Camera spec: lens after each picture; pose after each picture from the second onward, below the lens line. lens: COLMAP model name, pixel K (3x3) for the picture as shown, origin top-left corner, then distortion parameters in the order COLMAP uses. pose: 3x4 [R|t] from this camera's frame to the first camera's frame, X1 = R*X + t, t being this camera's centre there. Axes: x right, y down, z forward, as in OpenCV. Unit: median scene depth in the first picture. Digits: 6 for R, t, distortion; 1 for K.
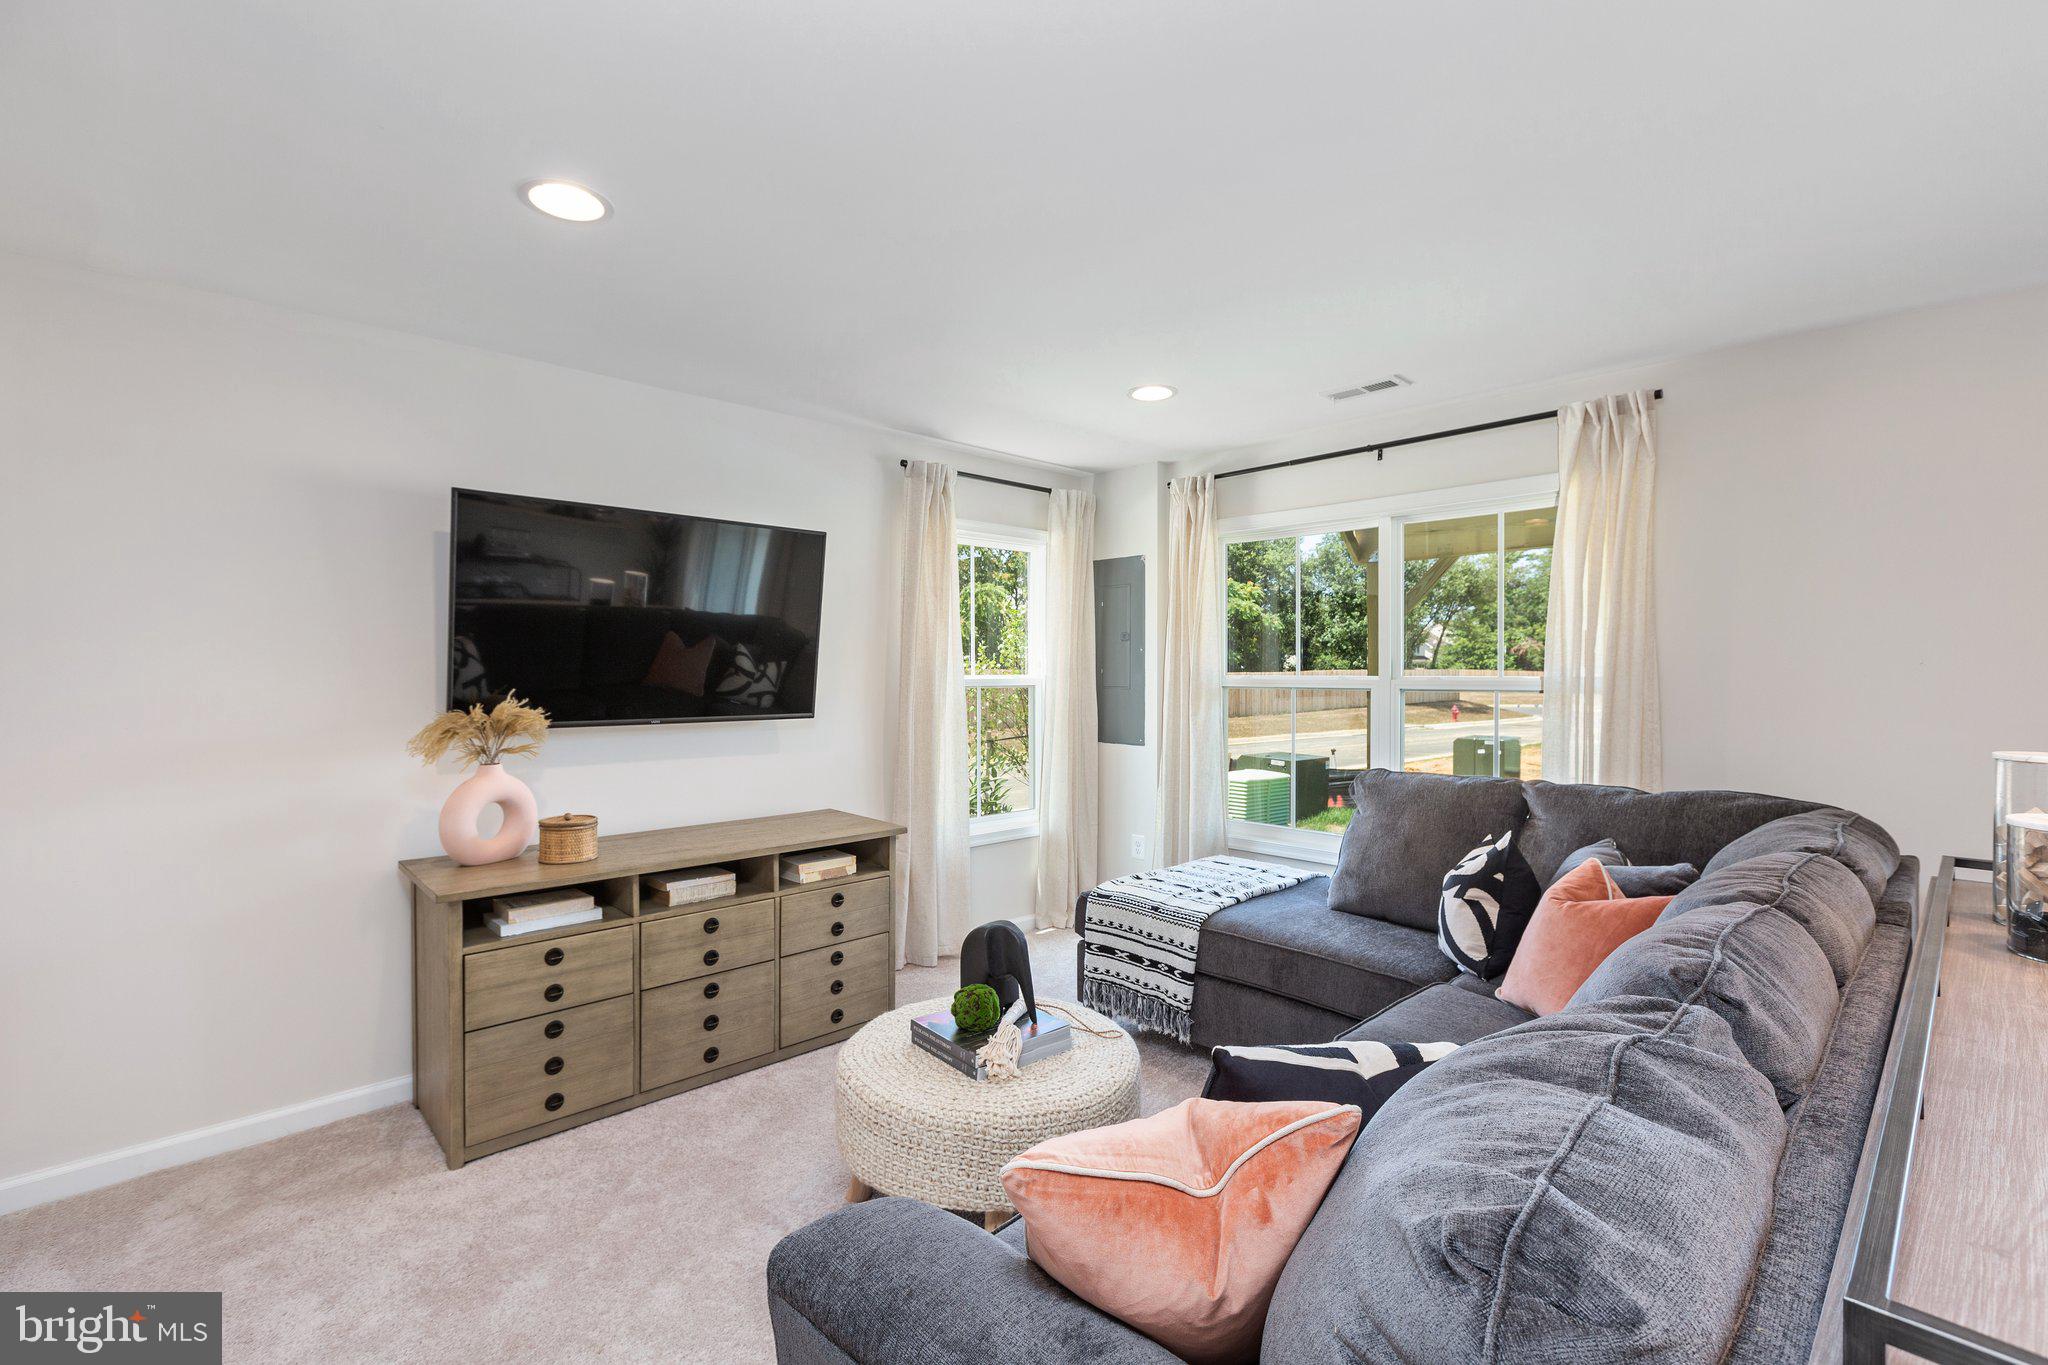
lens RADIAL K [[914.8, 0, 1025.9], [0, 914.8, 669.7], [0, 0, 1]] dist [-0.000864, 0.000804]
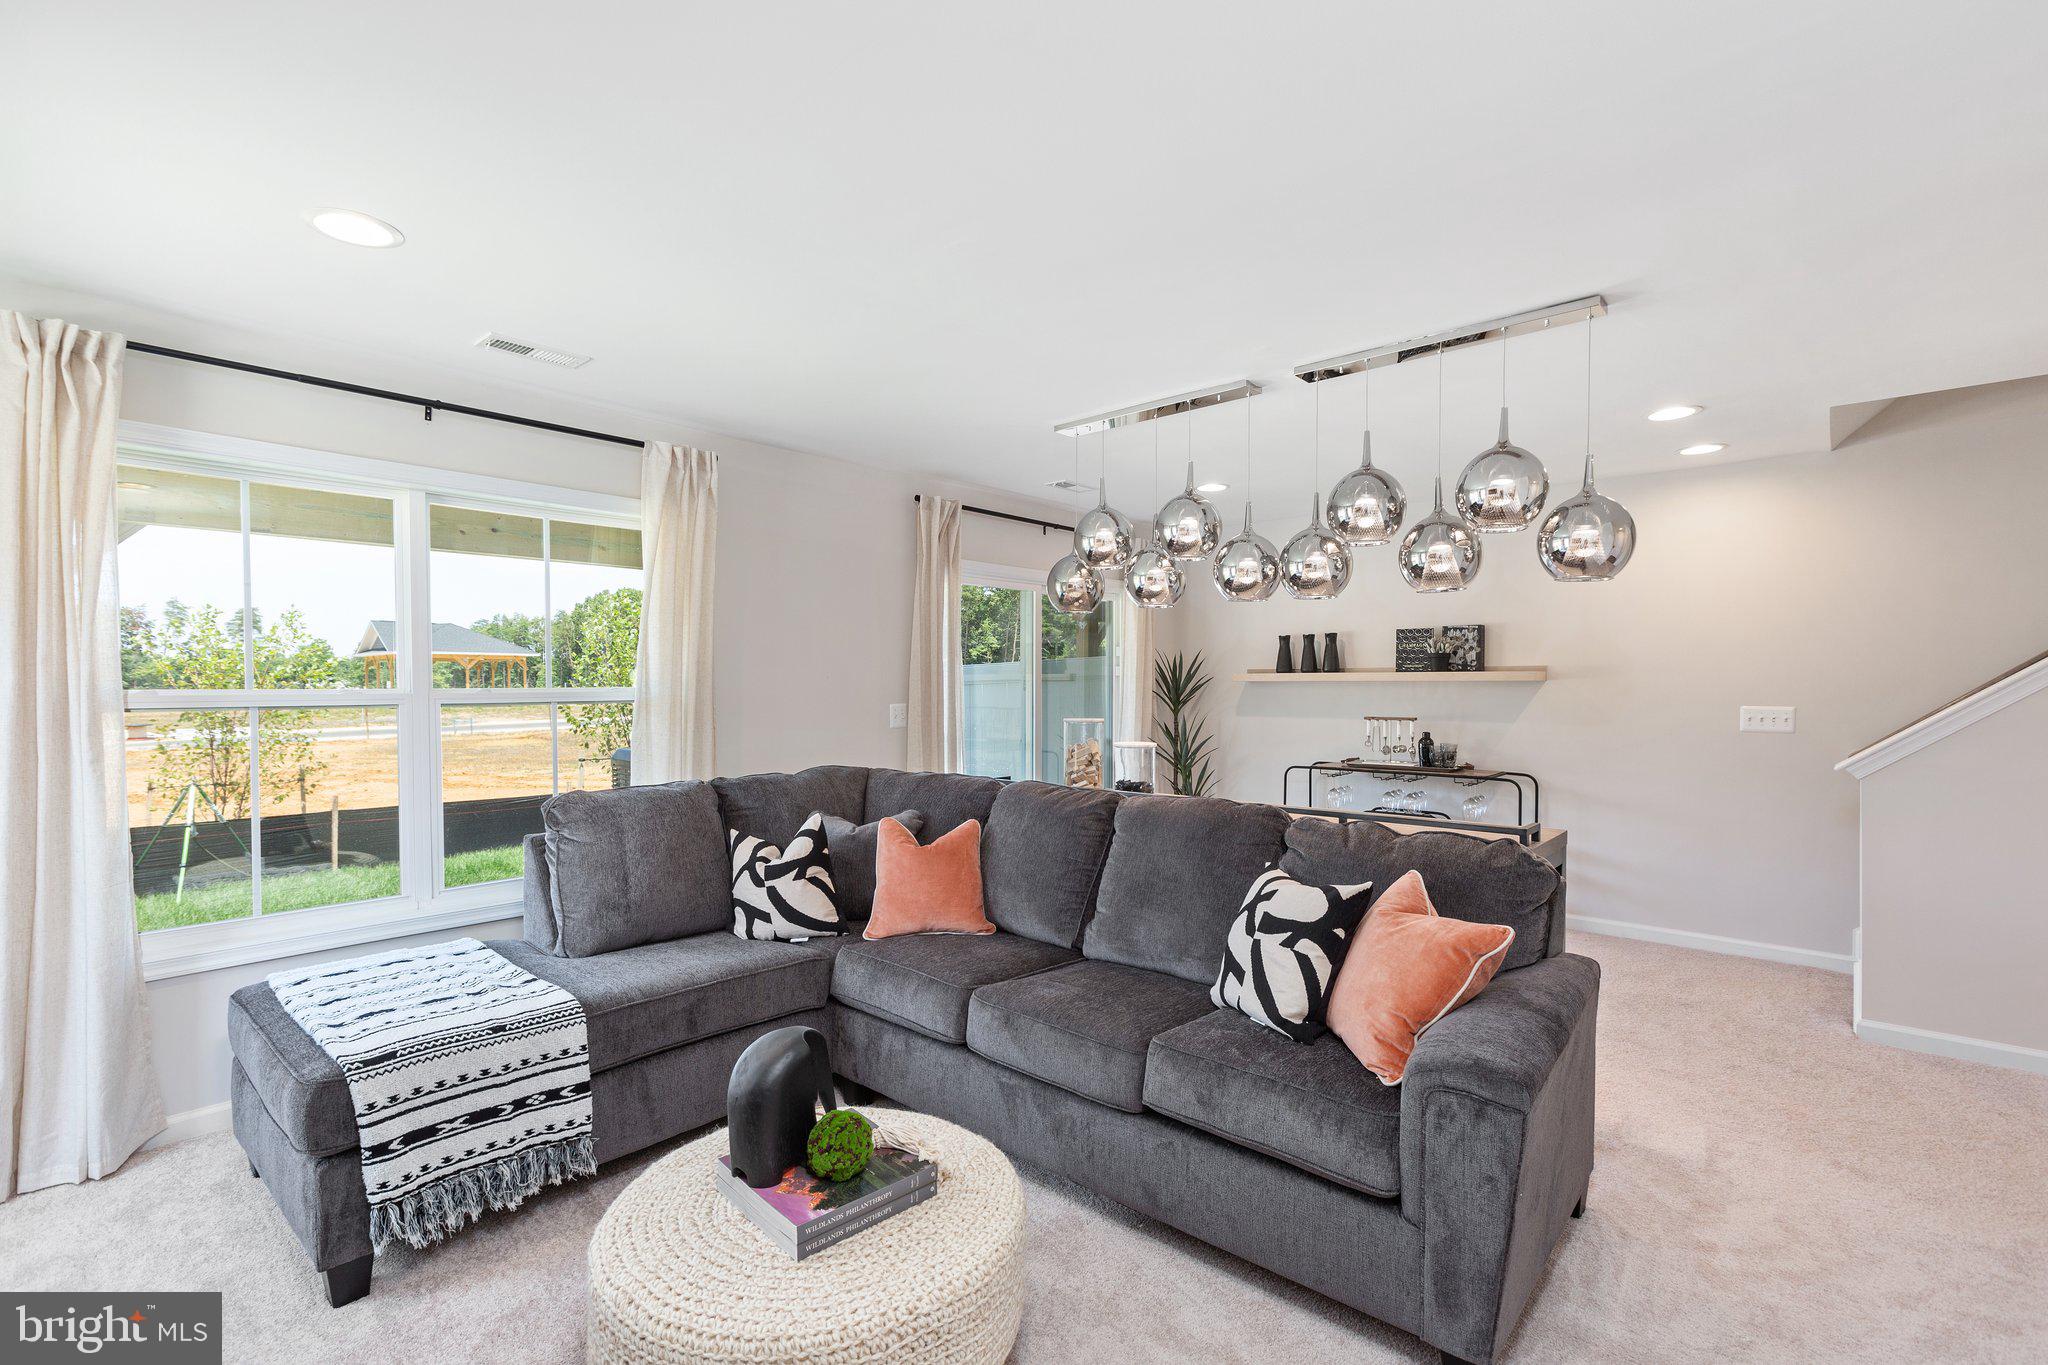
lens RADIAL K [[914.8, 0, 1022.5], [0, 914.8, 723.3], [0, 0, 1]] dist [-0.000864, 0.000804]
pose [[-0.077495, -0.036107, 0.996339, -0.557502], [0.004790, 0.999319, 0.036587, 0.011083], [-0.996981, 0.007607, -0.077269, 0.662074]]
